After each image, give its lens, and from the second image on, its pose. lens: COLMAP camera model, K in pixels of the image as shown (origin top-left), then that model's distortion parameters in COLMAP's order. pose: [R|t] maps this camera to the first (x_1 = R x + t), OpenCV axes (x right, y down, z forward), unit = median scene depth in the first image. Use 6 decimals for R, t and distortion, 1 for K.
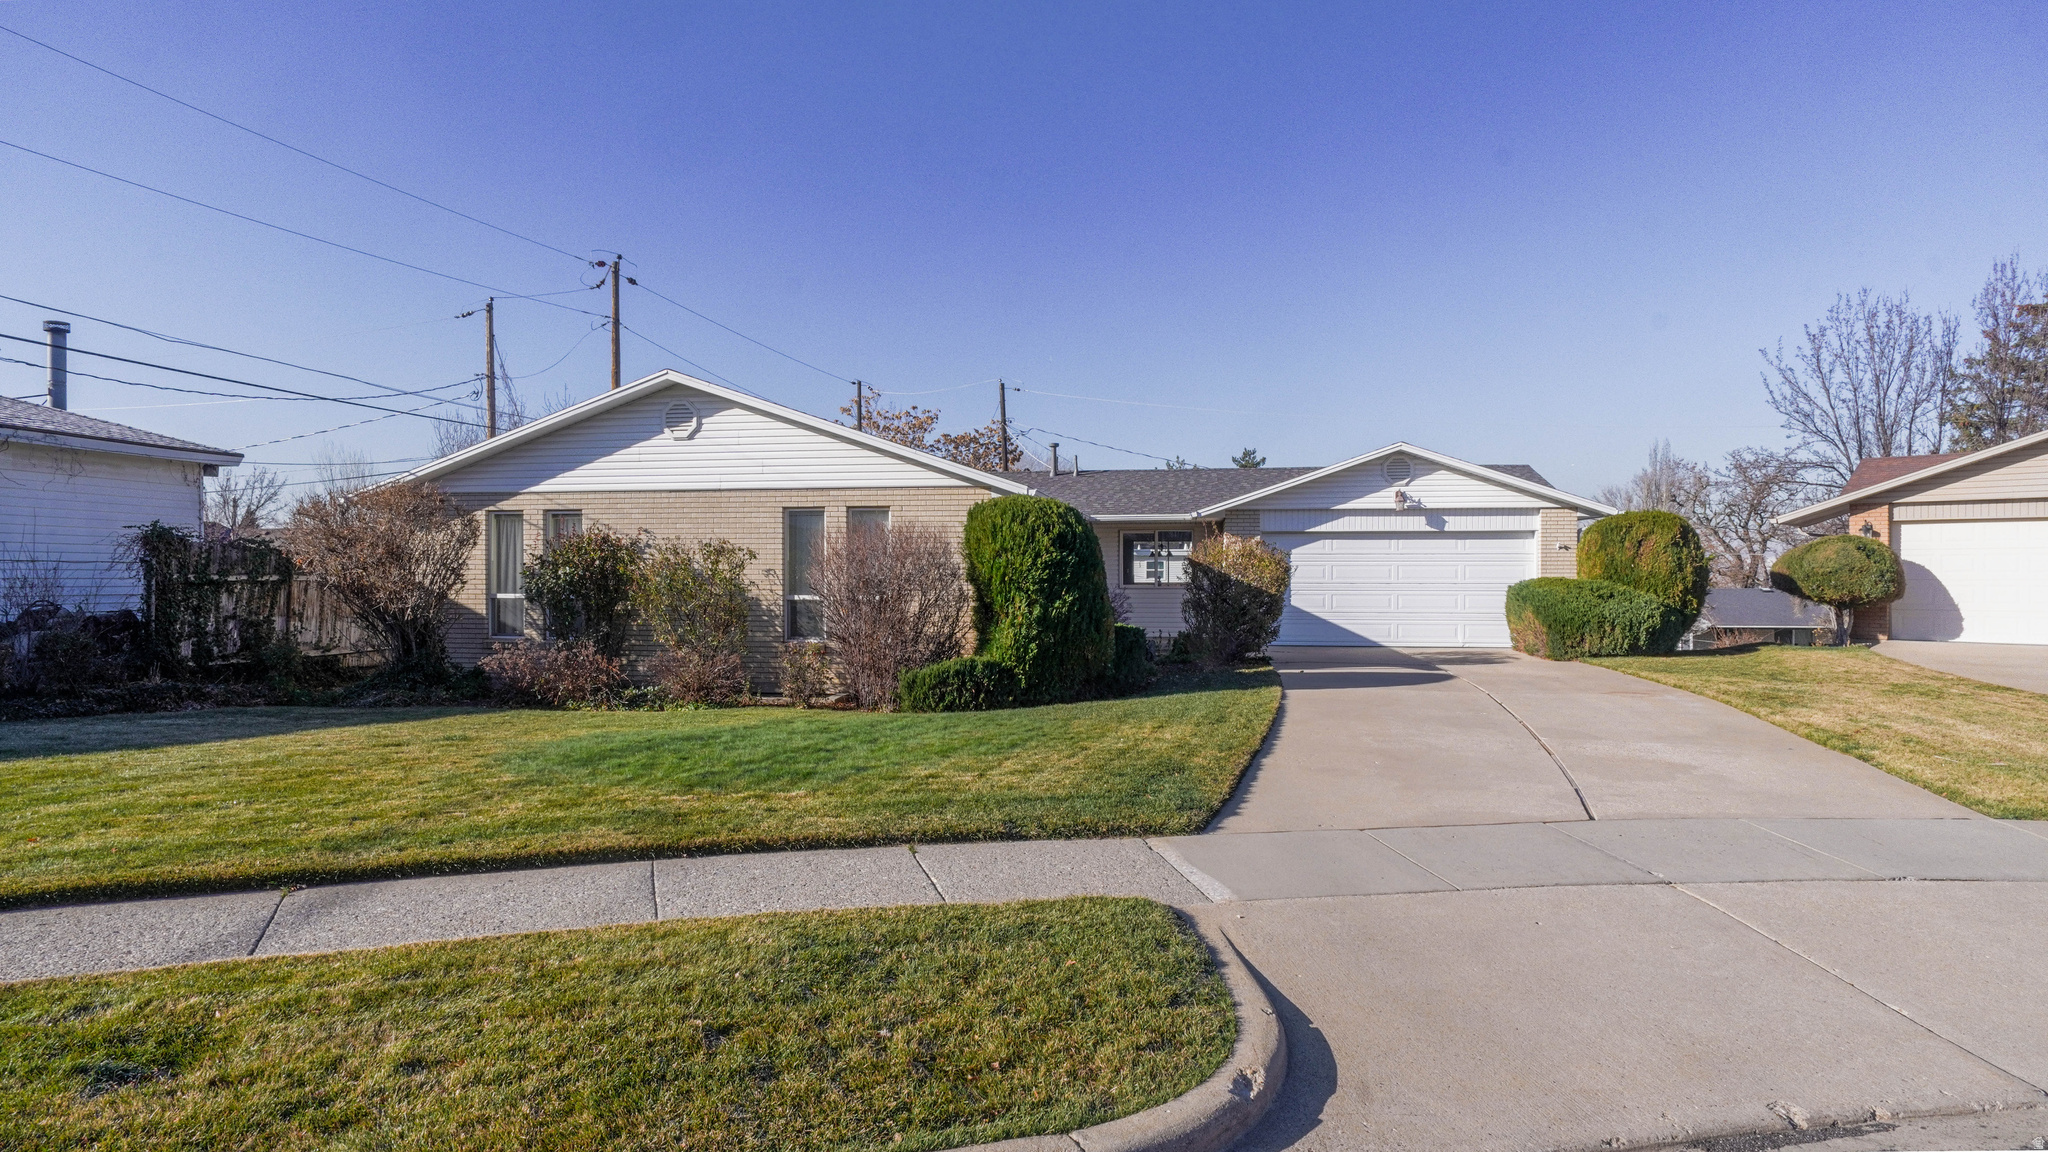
lens RADIAL K [[1042.4, 0, 1024.0], [0, 1042.4, 576.0], [0, 0, 1]] dist [-0.041650, 0.013640]
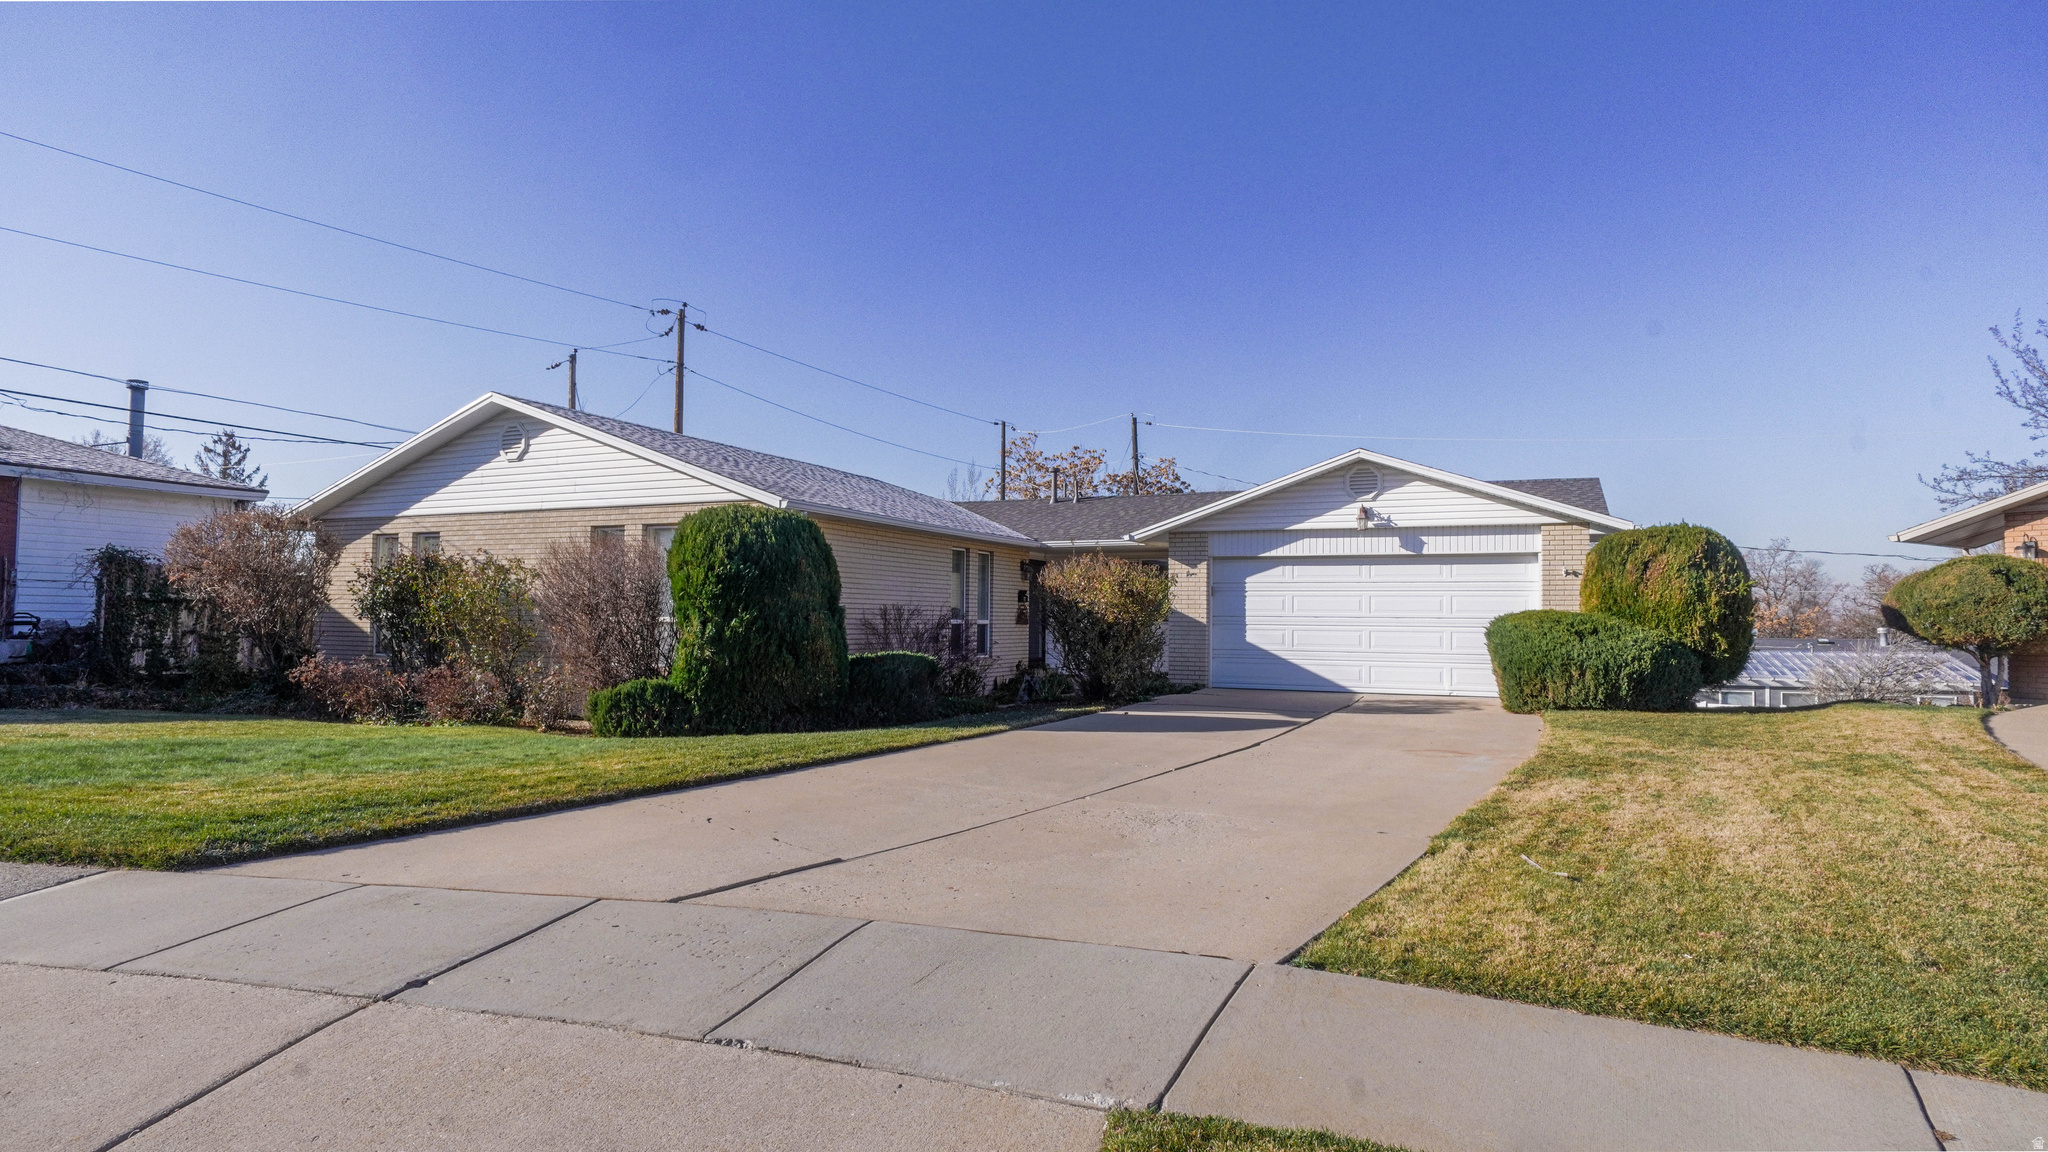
lens RADIAL K [[1042.4, 0, 1024.0], [0, 1042.4, 576.0], [0, 0, 1]] dist [-0.041650, 0.013640]
pose [[0.967977, -0.000133, -0.251038, 0.344129], [-0.011452, 0.998935, -0.044687, 0.016519], [0.250777, 0.046131, 0.966945, 0.134256]]
